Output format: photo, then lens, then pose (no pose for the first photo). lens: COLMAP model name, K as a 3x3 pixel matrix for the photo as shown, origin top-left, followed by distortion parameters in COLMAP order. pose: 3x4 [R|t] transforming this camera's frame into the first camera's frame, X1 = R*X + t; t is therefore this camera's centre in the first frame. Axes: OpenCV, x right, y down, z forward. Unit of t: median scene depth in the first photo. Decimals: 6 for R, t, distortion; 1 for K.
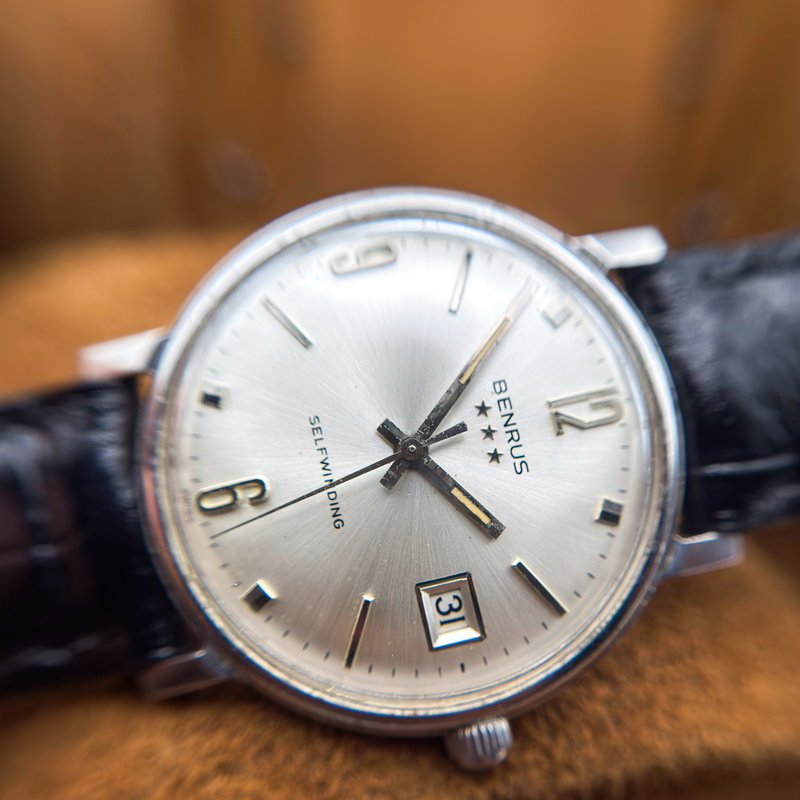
lens RADIAL K [[831.2, 0, 402.3], [0, 831.2, 425.4], [0, 0, 1]] dist [0.479931, -0.002735]
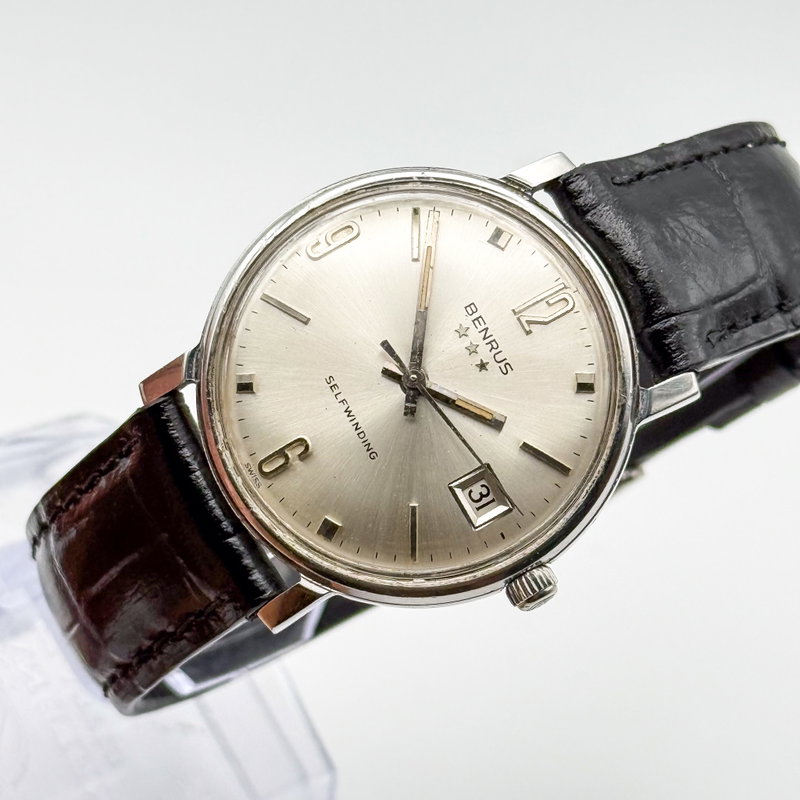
lens RADIAL K [[3188.0, 0, 400.0], [0, 3188.0, 400.0], [0, 0, 1]] dist [0.005722, -1.315851]
pose [[0.958838, -0.282860, -0.024890, 0.097137], [0.280400, 0.957020, -0.074082, 0.388815], [0.044775, 0.064053, 0.996942, -3.553183]]
